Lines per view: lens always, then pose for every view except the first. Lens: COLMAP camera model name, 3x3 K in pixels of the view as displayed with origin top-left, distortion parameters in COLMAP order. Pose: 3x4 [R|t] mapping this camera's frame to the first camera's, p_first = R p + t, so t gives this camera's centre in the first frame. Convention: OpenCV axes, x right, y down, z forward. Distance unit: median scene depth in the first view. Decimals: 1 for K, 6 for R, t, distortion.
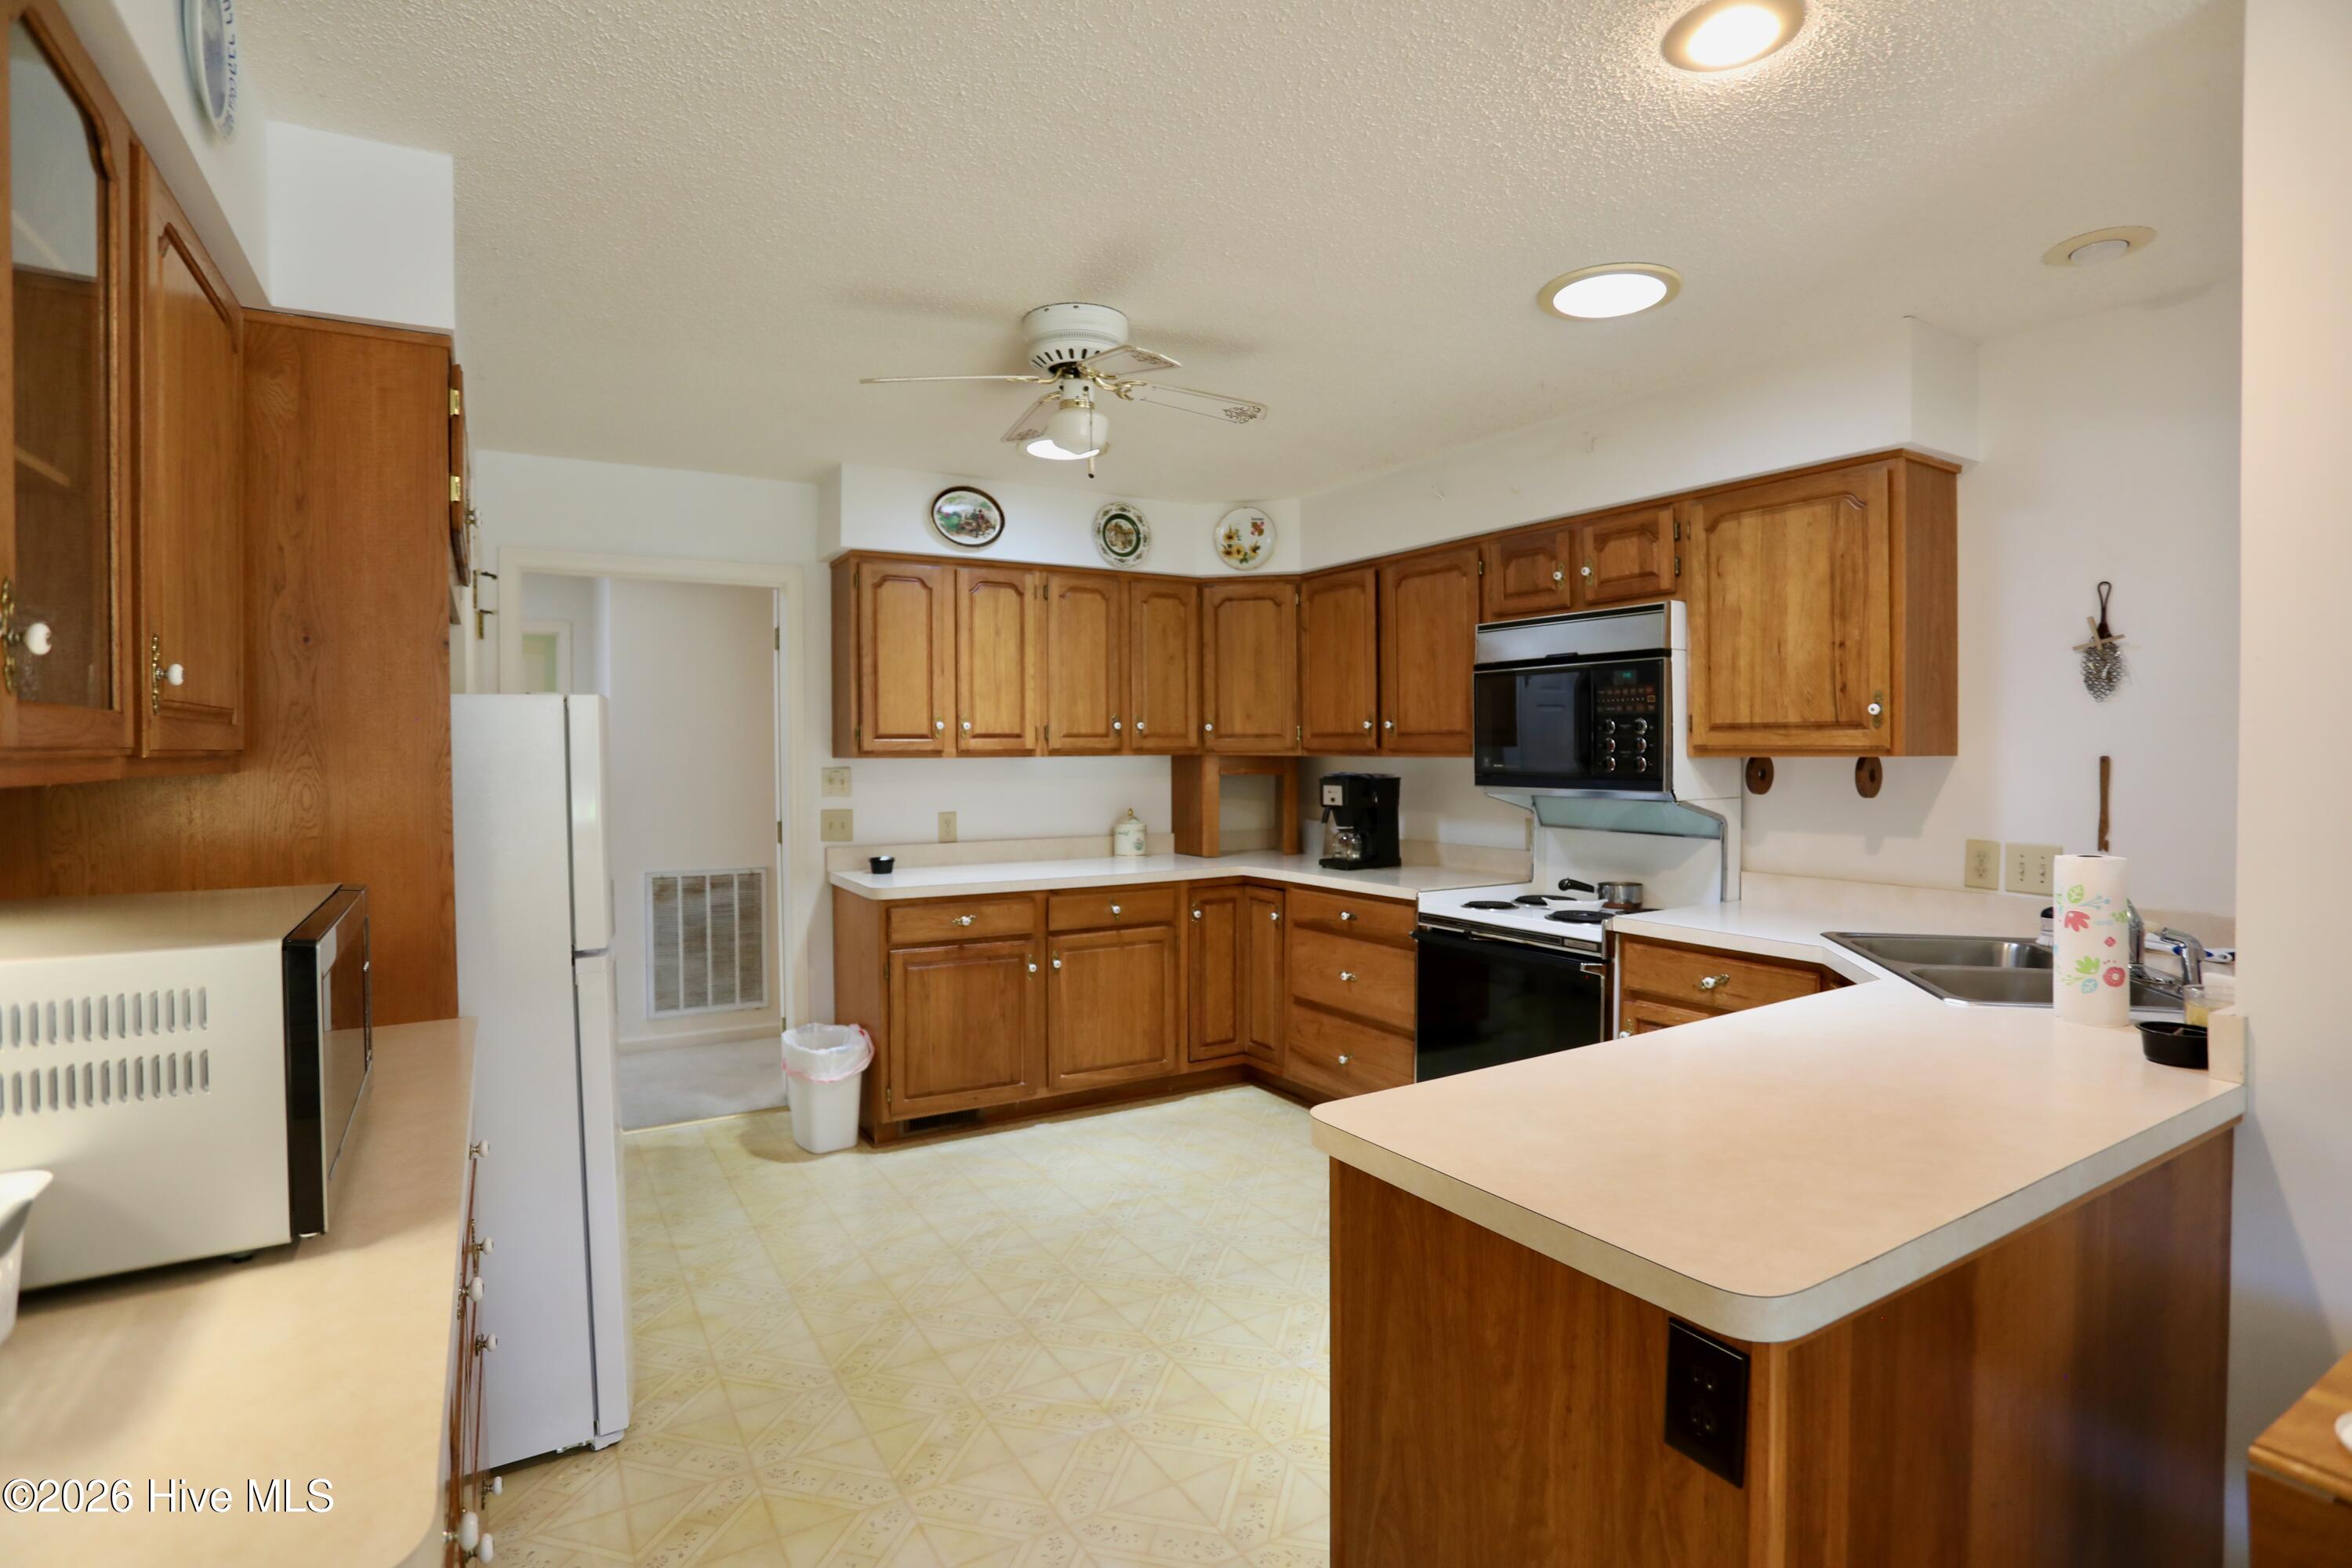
lens RADIAL K [[1160.5, 0, 1170.2], [0, 1160.5, 769.1], [0, 0, 1]] dist [-0.064199, 0.027294]
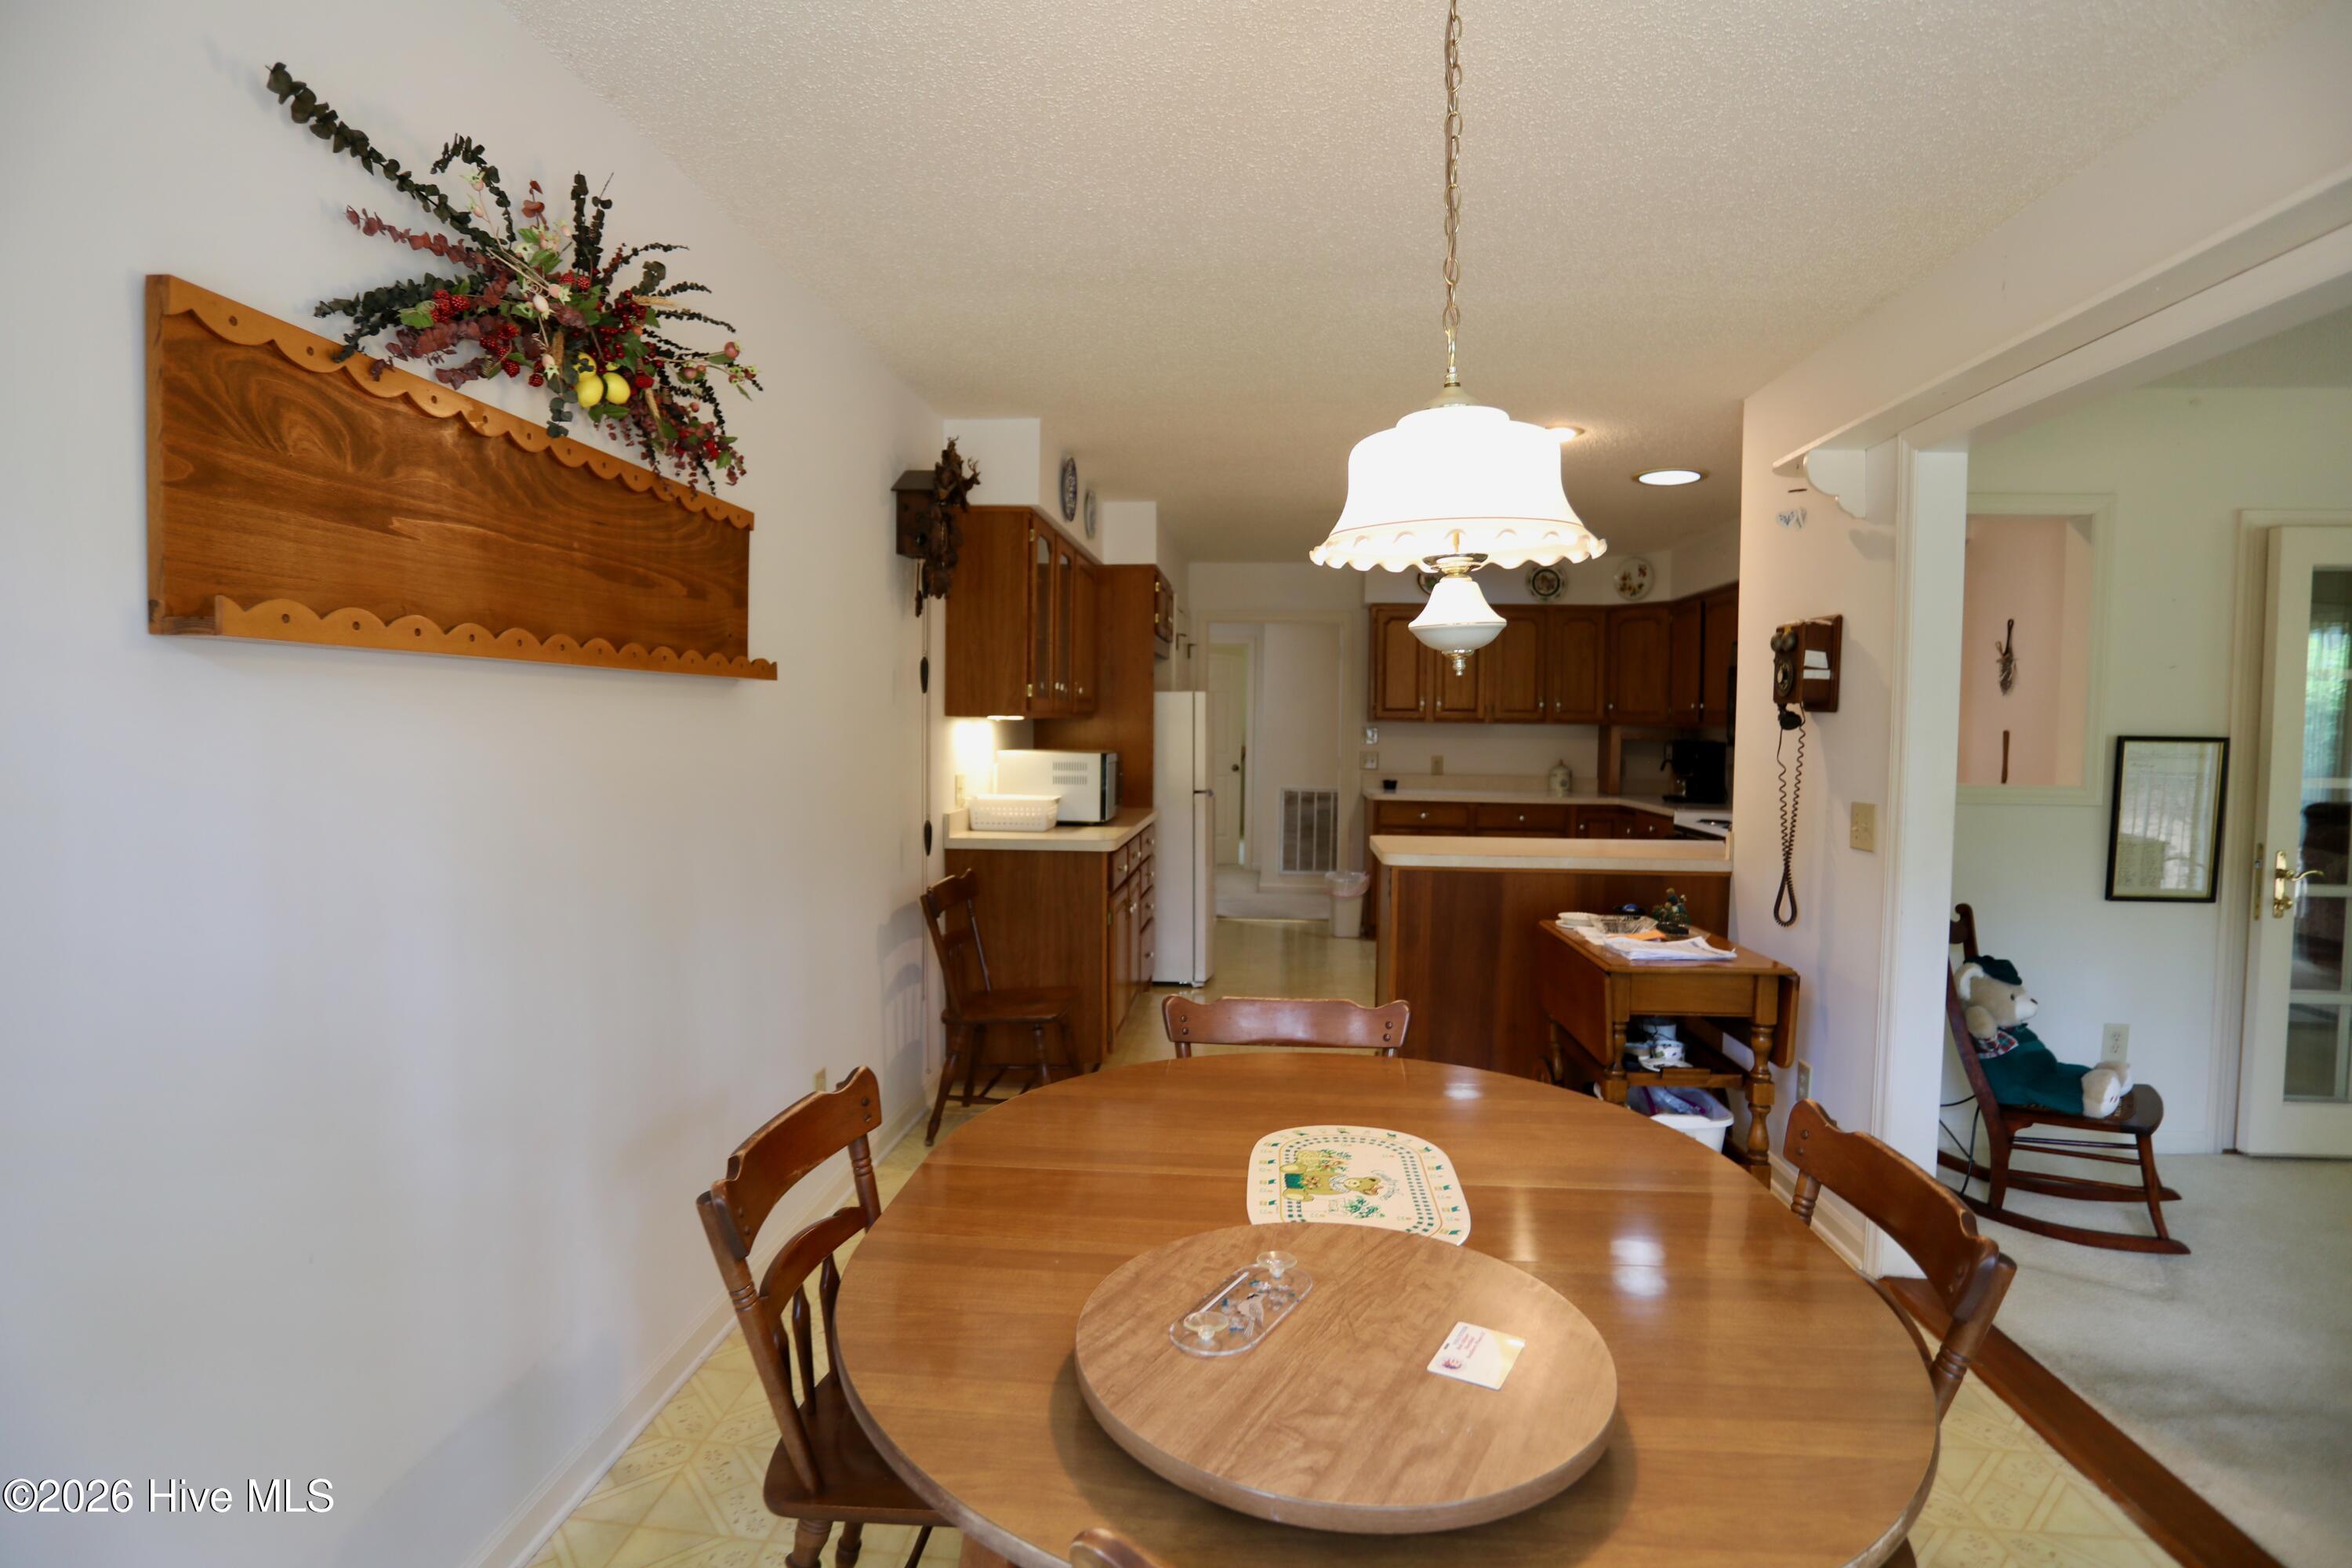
lens RADIAL K [[1160.5, 0, 1170.2], [0, 1160.5, 769.1], [0, 0, 1]] dist [-0.064199, 0.027294]
pose [[0.816026, 0.042210, -0.576471, 0.449385], [-0.027491, 0.999036, 0.034235, 0.009961], [0.577360, -0.012089, 0.816400, -0.559870]]
